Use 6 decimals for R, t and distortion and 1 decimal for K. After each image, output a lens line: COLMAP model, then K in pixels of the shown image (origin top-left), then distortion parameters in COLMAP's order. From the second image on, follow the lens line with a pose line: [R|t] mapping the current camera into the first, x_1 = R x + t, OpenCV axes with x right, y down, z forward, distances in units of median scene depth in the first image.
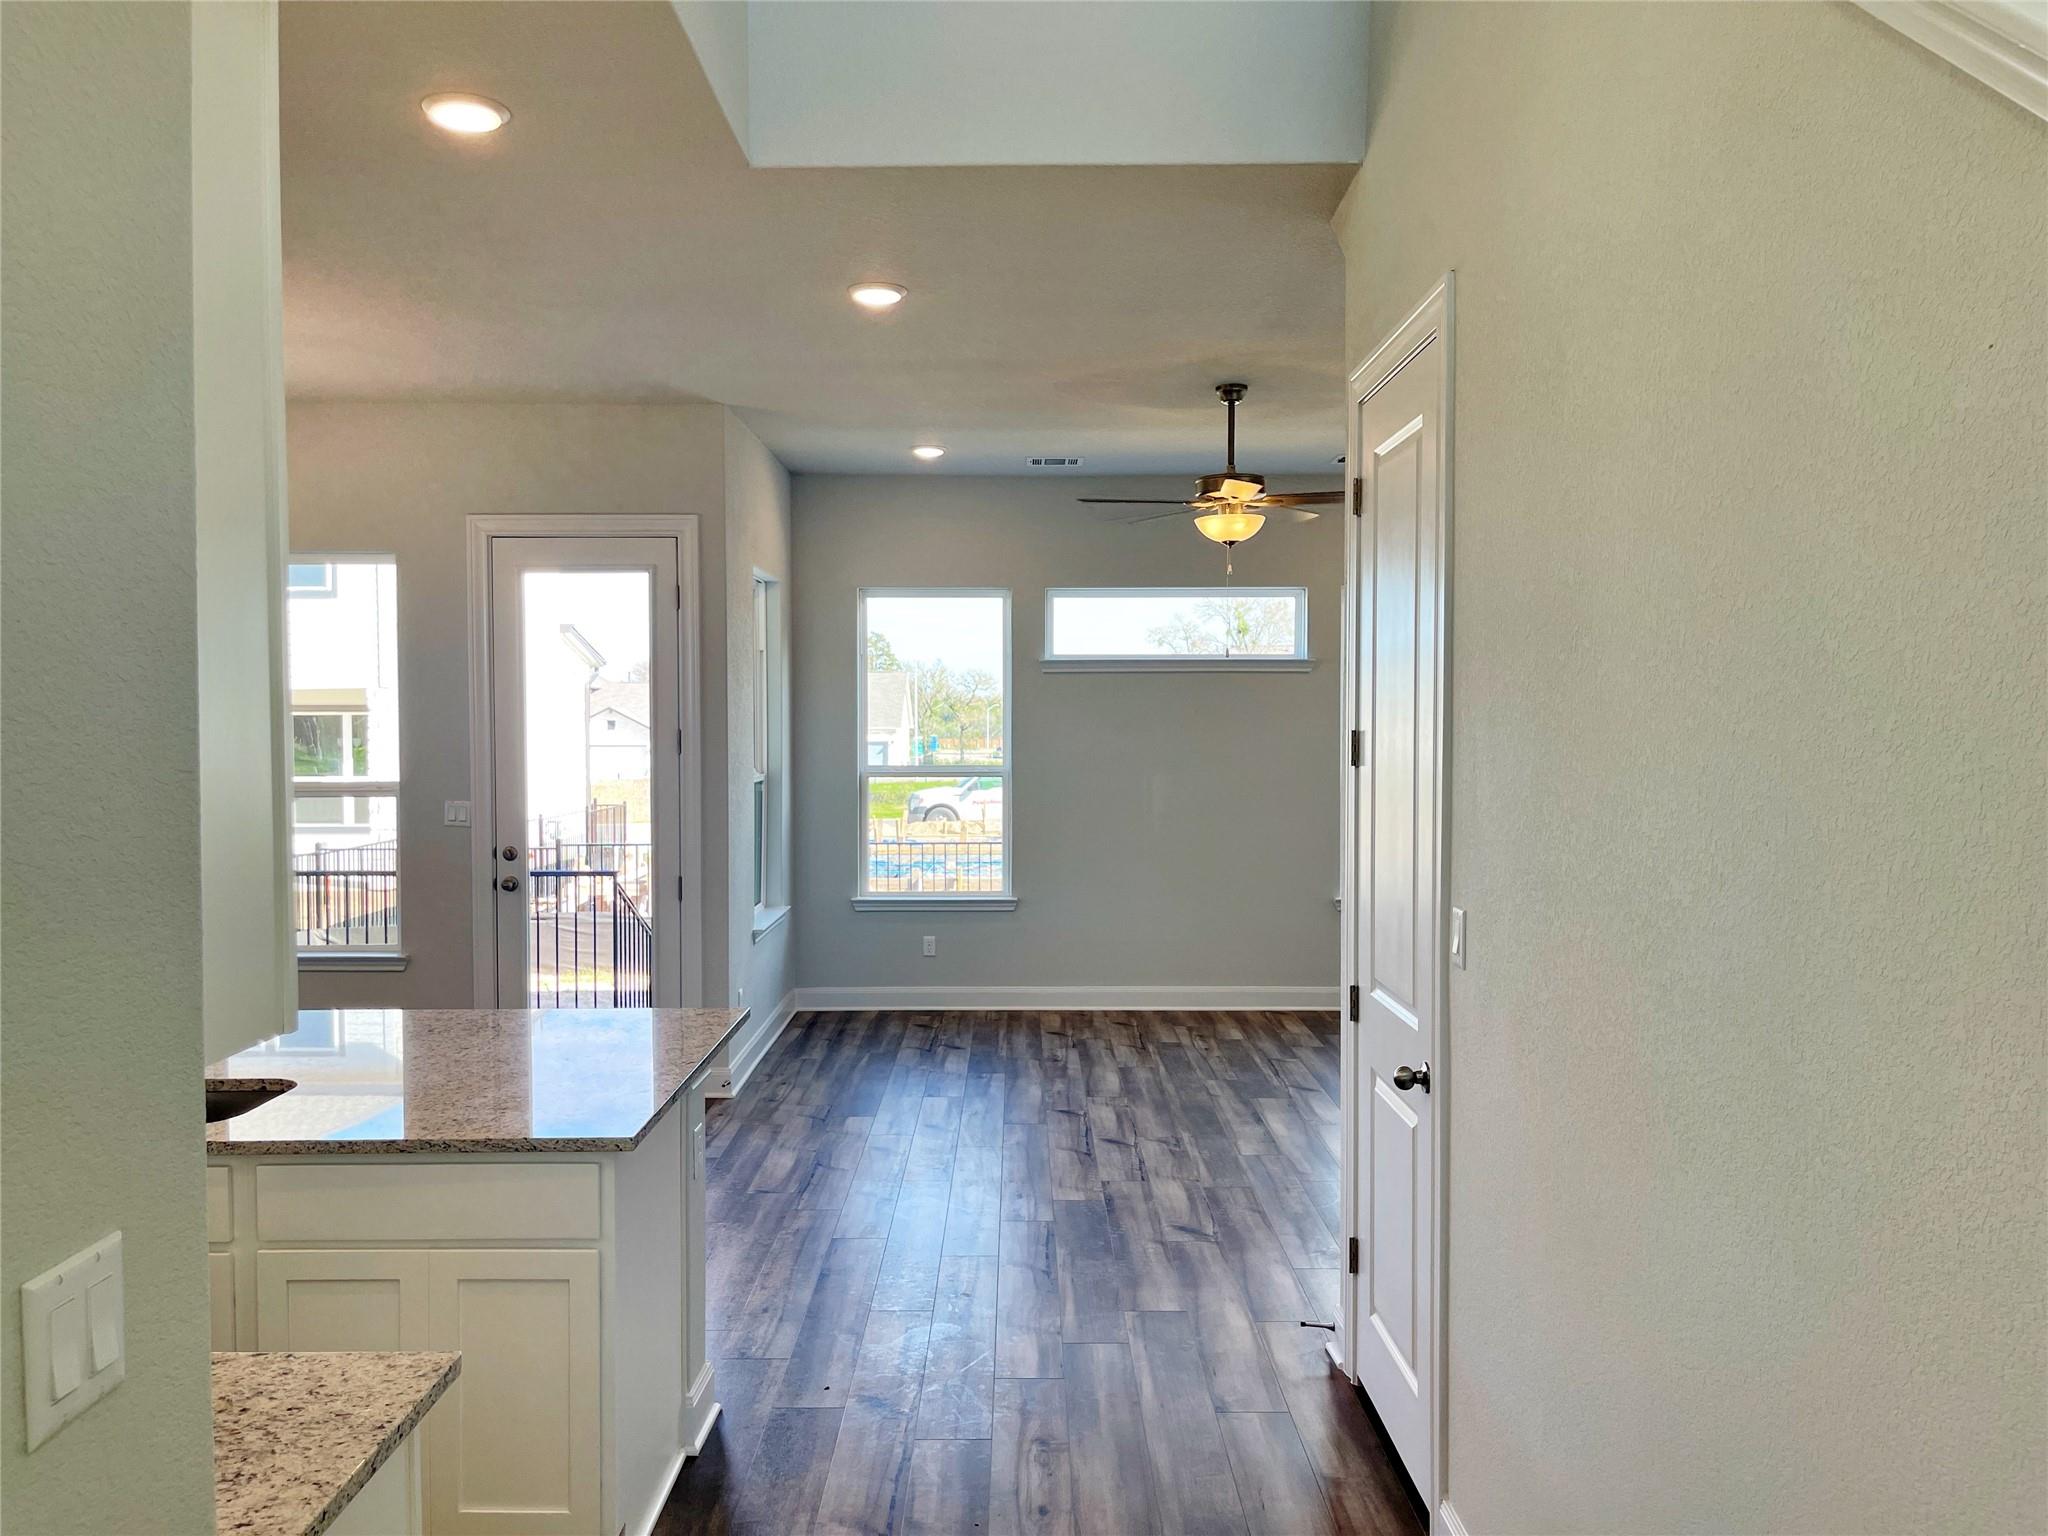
lens RADIAL K [[1556.2, 0, 1019.9], [0, 1556.2, 764.6], [0, 0, 1]] dist [-0.011248, -0.027471]
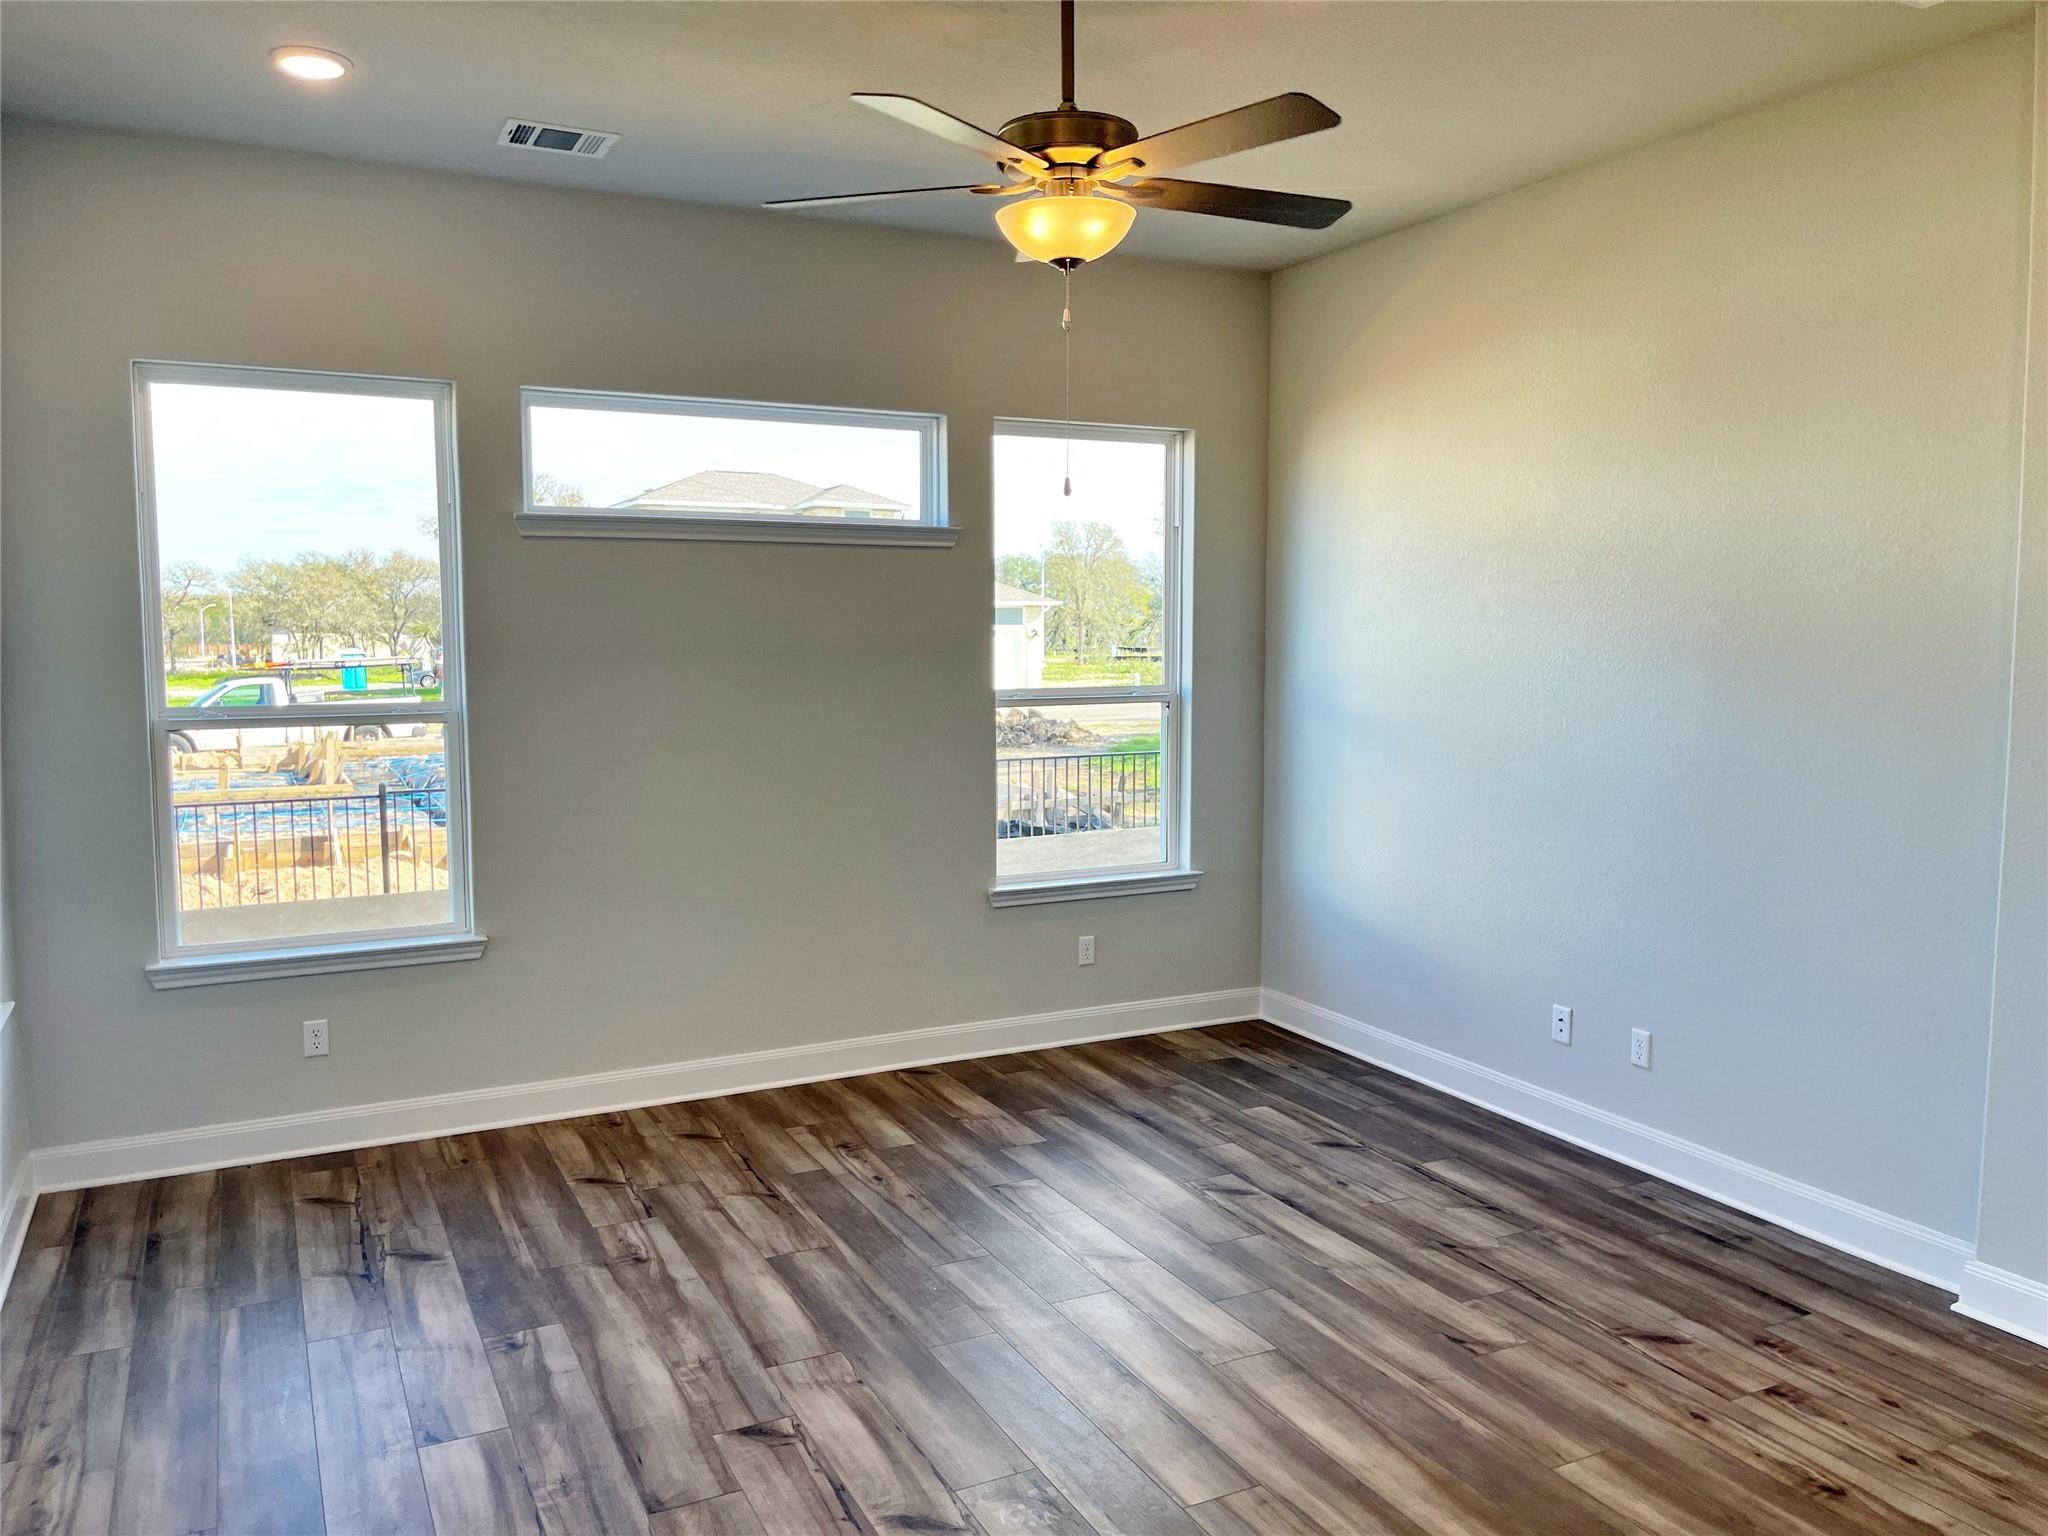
lens RADIAL K [[1556.2, 0, 1105.9], [0, 1556.2, 760.0], [0, 0, 1]] dist [-0.011248, -0.027471]
pose [[0.875309, -0.042907, 0.481657, -0.077721], [0.014151, 0.997902, 0.063178, -0.011290], [-0.483357, -0.048485, 0.874080, 0.424631]]
